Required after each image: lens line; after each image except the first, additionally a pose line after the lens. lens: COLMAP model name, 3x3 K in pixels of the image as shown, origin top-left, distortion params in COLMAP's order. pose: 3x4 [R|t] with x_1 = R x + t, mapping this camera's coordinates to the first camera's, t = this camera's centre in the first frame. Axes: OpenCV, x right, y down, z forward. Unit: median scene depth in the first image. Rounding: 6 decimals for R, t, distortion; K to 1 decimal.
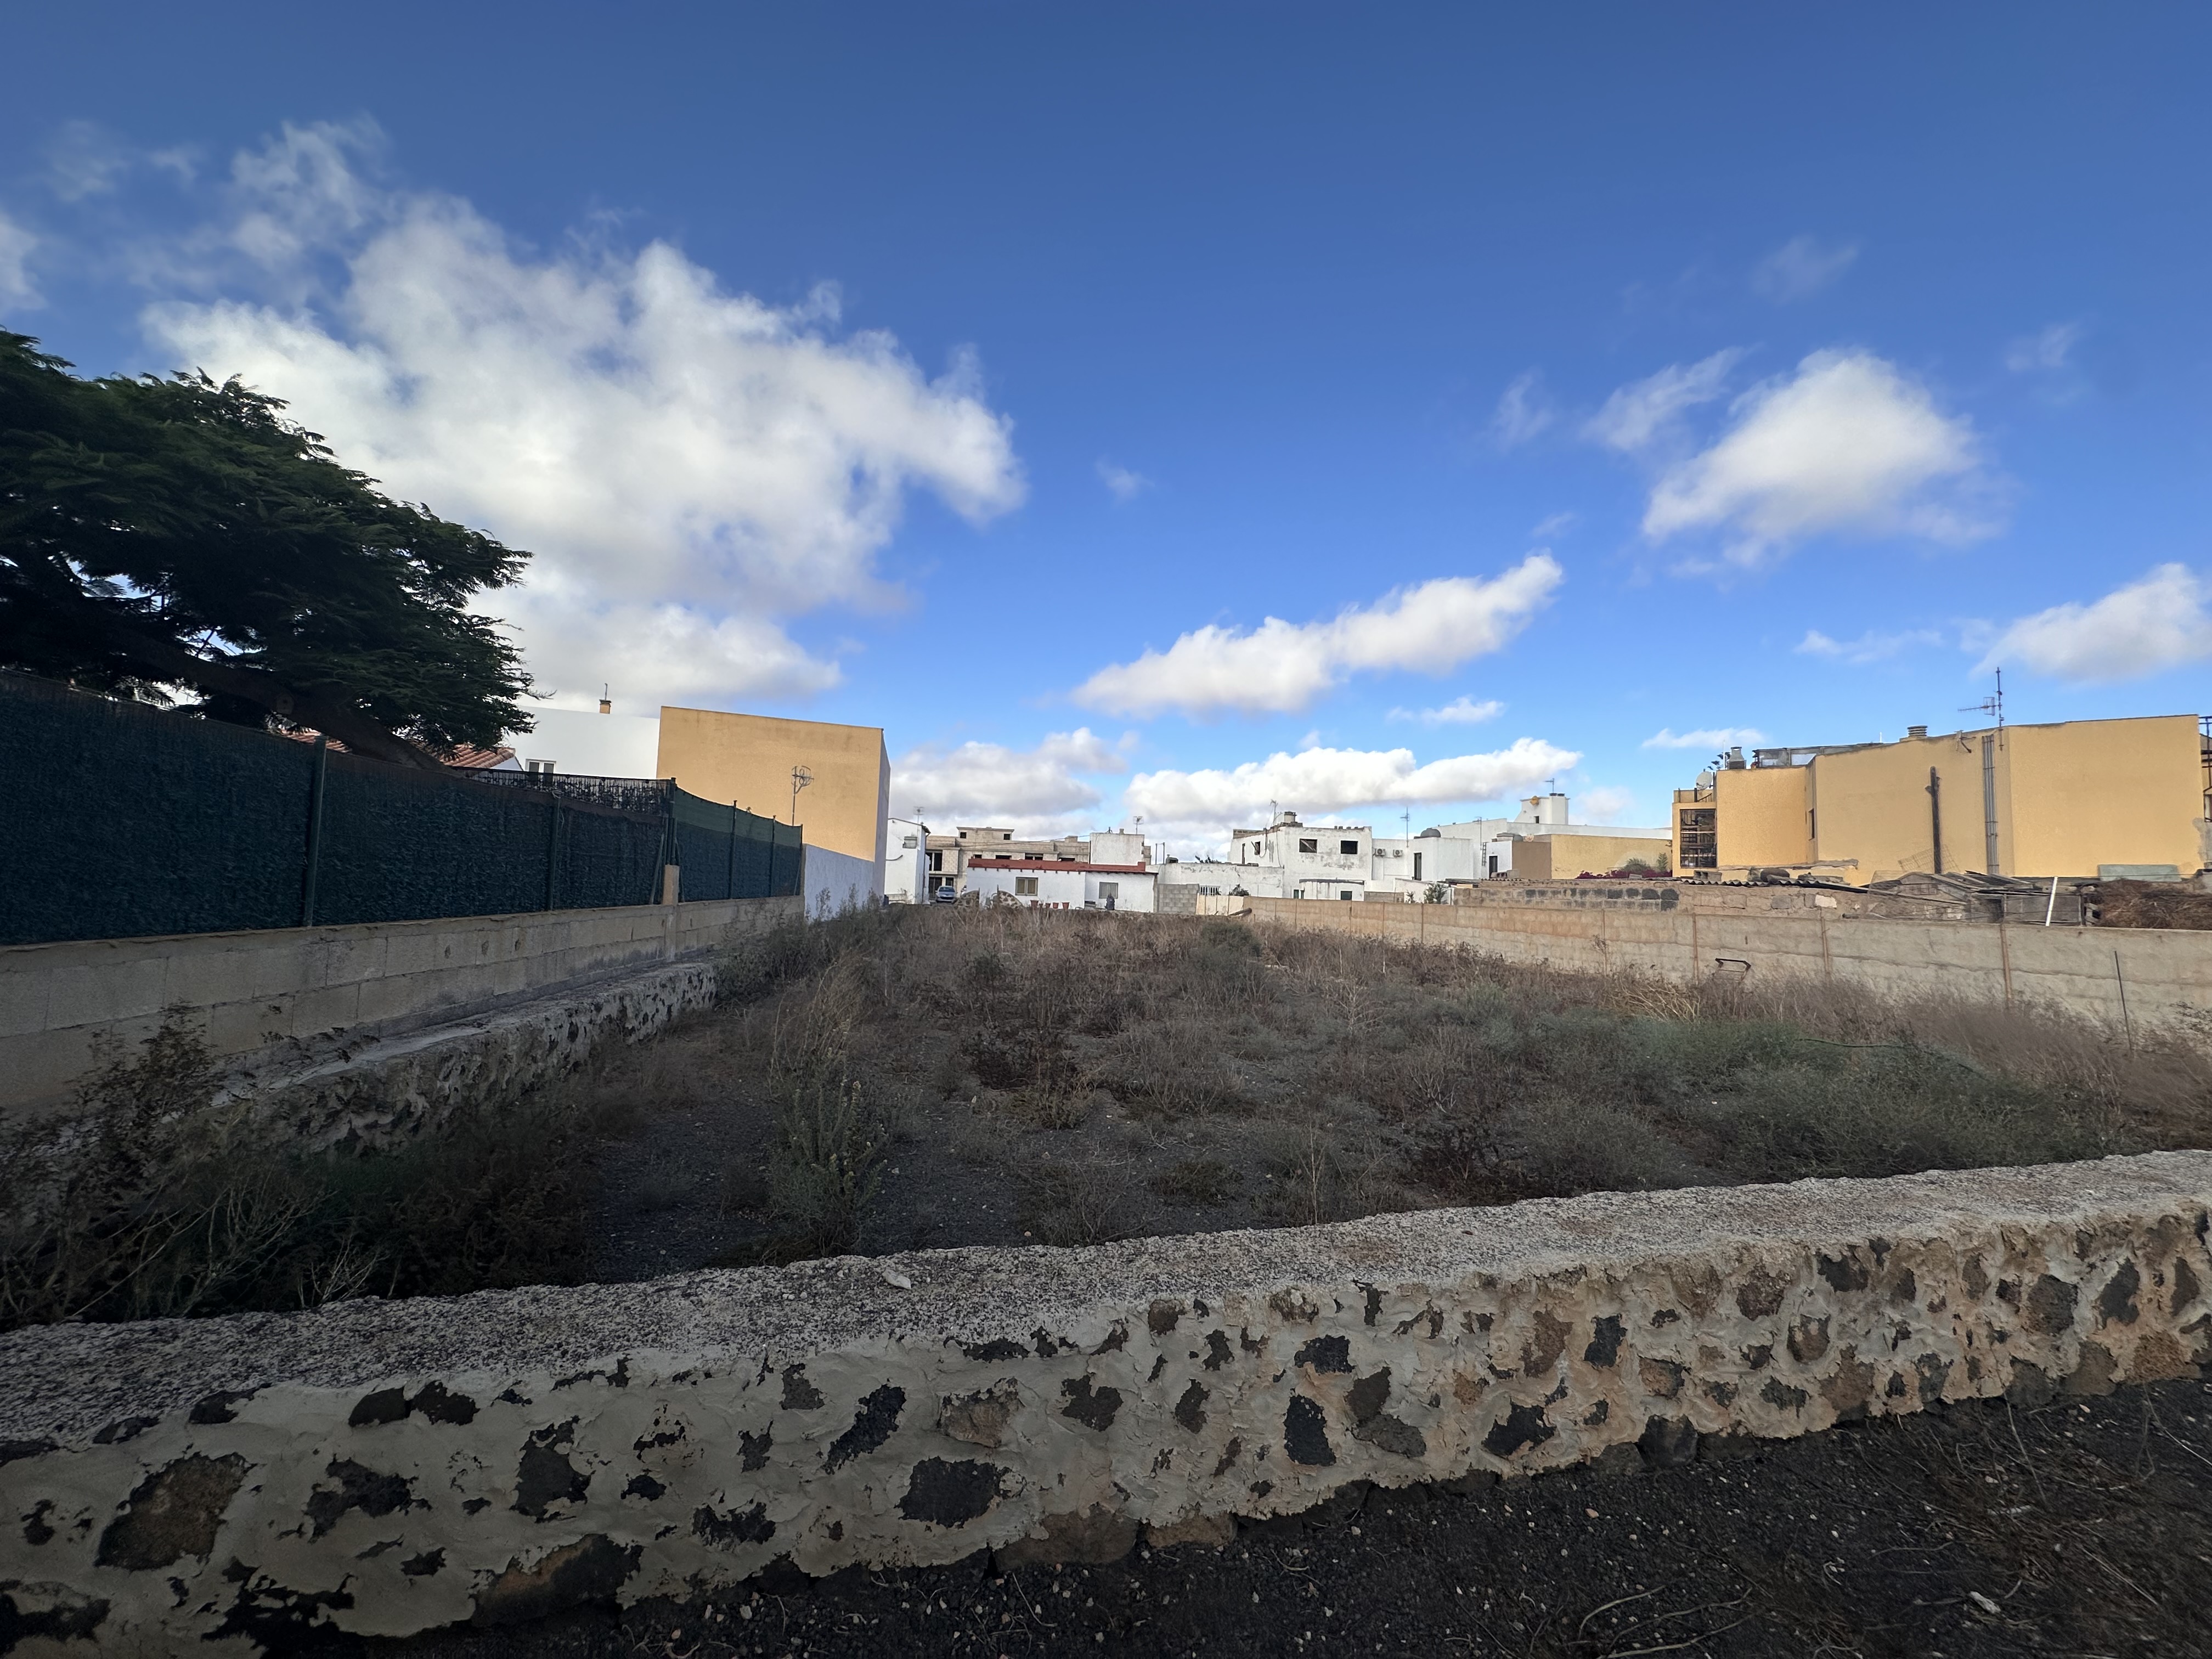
lens RADIAL K [[878.5, 0, 1103.1], [0, 878.5, 819.5], [0, 0, 1]] dist [-0.003129, 0.000291]
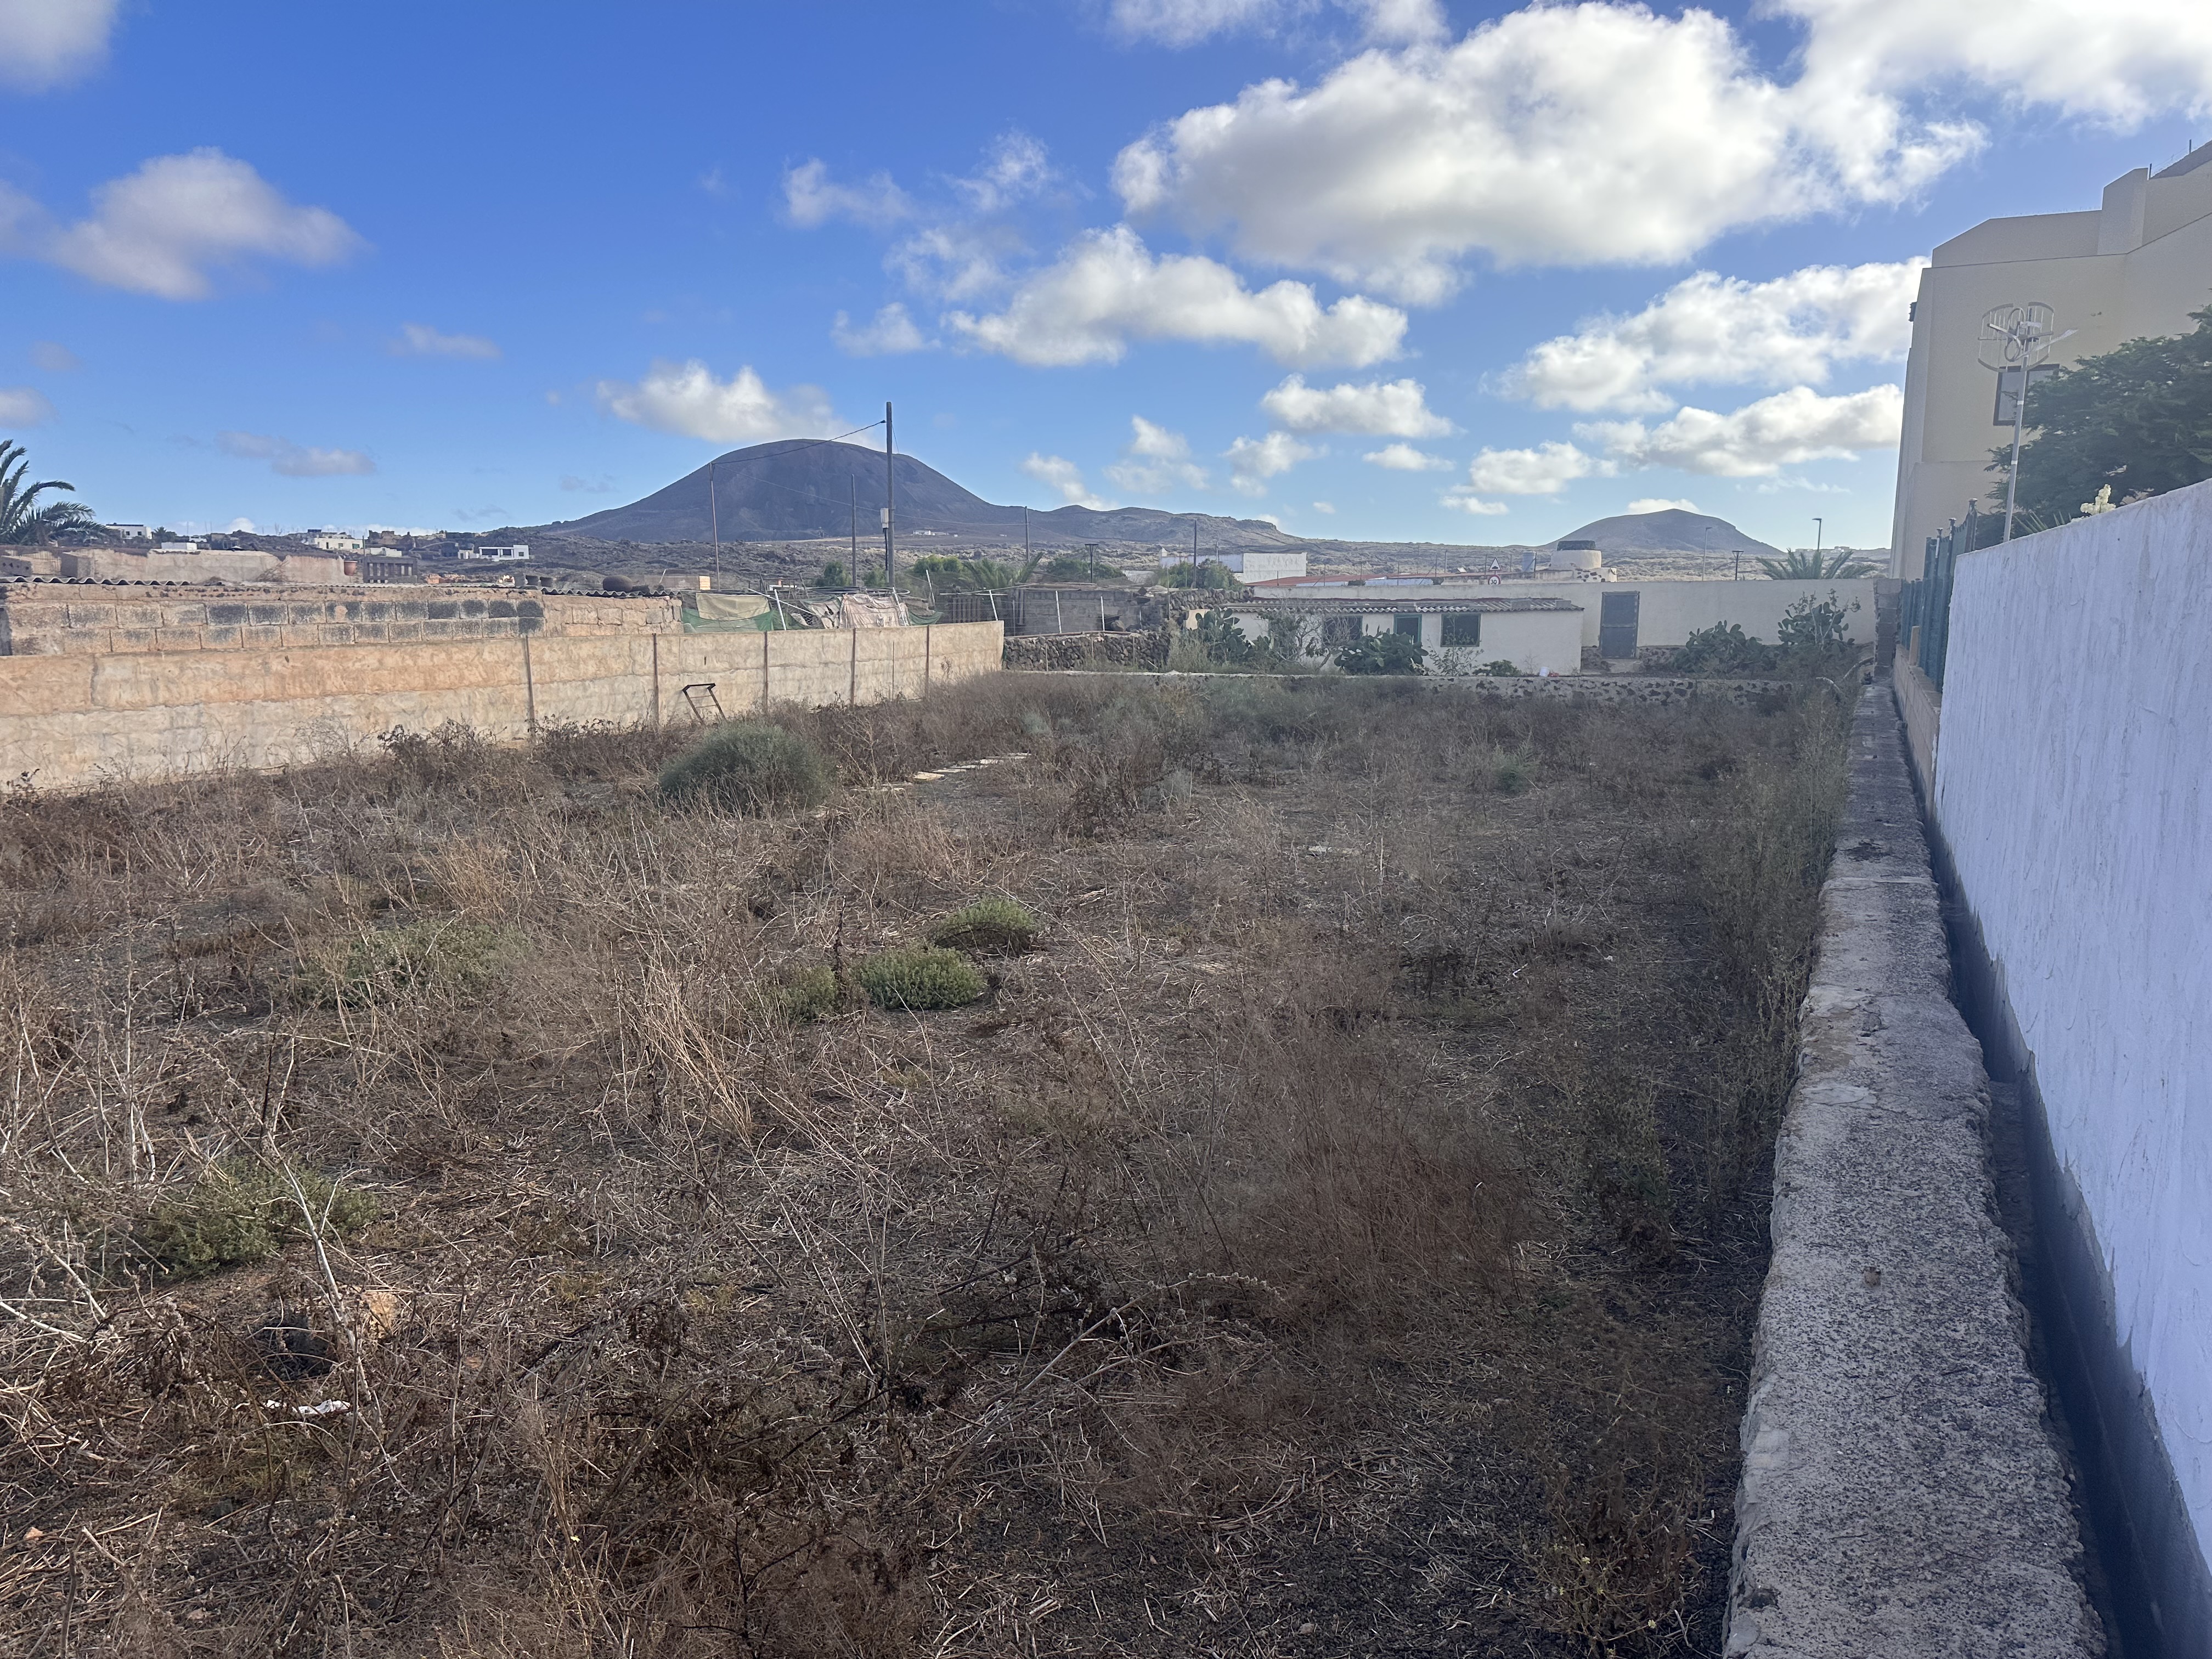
lens RADIAL K [[1579.6, 0, 1166.4], [0, 1579.6, 831.6], [0, 0, 1]] dist [0.096480, -0.153468]
pose [[-0.838549, -0.111042, 0.533391, -0.242180], [-0.069101, 0.992780, 0.098044, 0.051366], [-0.540427, 0.045357, -0.840168, 0.916983]]
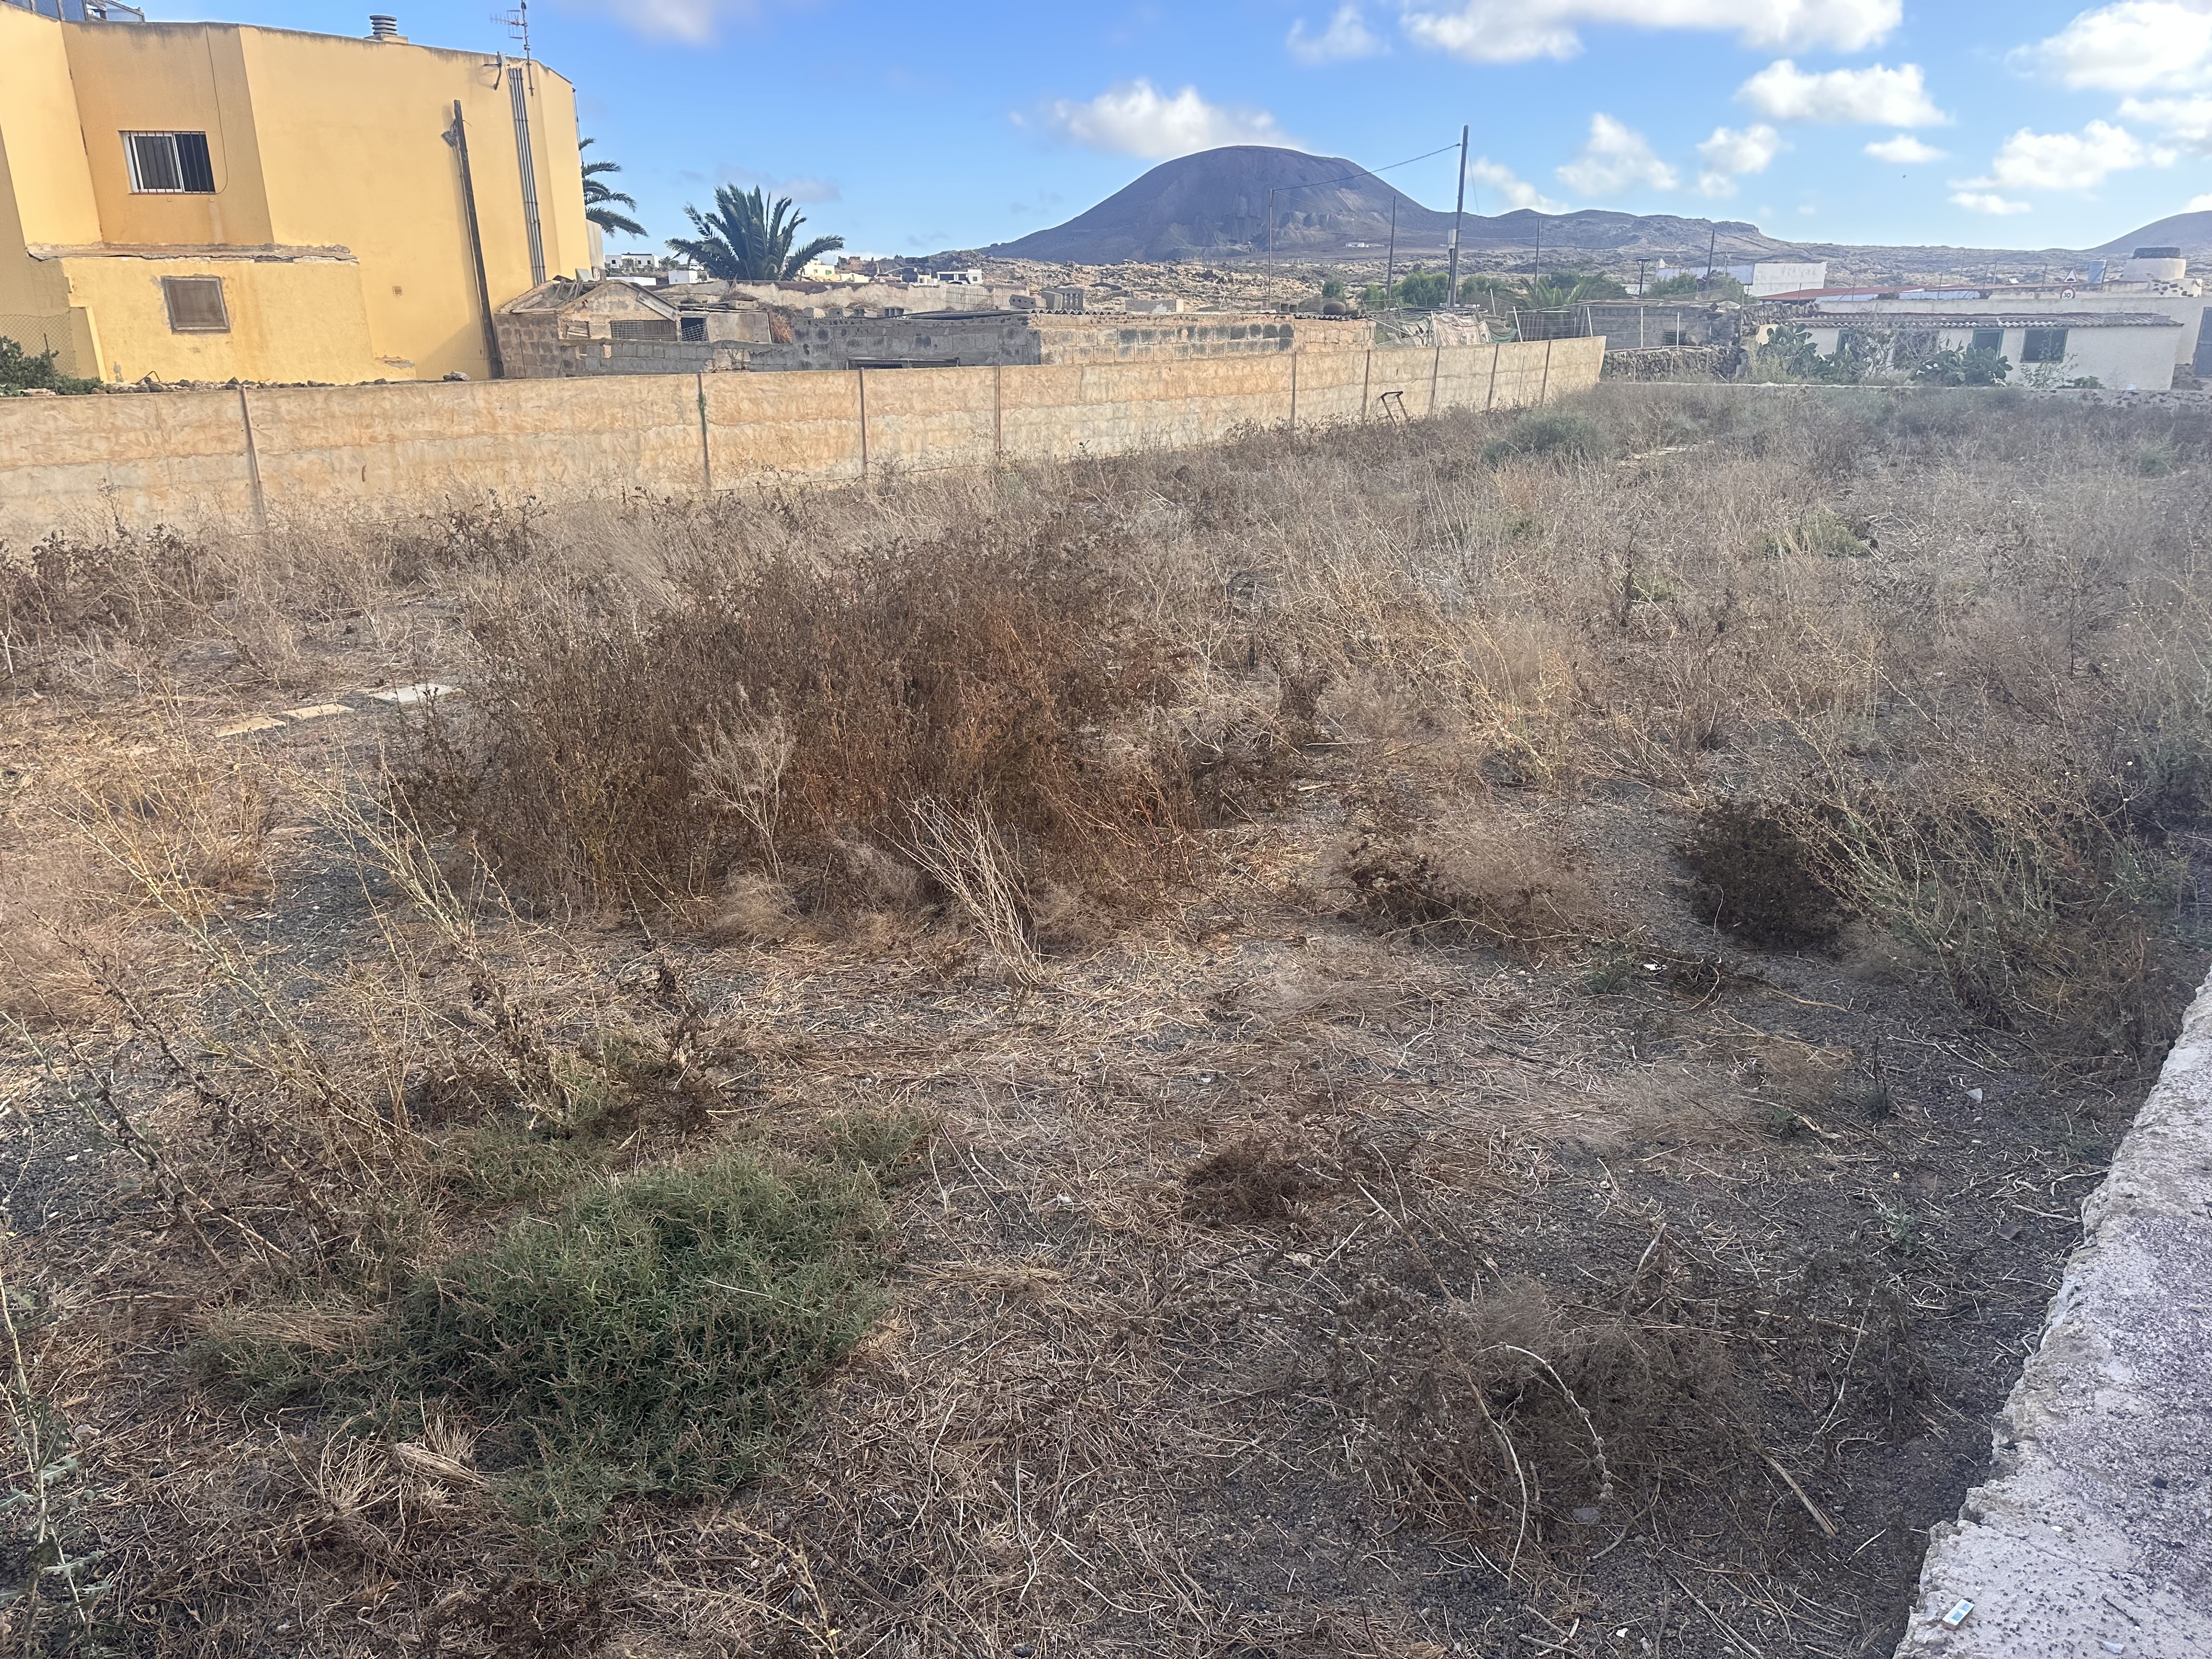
lens RADIAL K [[1530.5, 0, 1093.7], [0, 1530.5, 827.3], [0, 0, 1]] dist [0.091522, -0.112233]
pose [[-0.641826, -0.268928, 0.718149, -0.259137], [-0.076739, 0.954314, 0.288783, 0.065439], [-0.763001, 0.130239, -0.633141, 1.133460]]
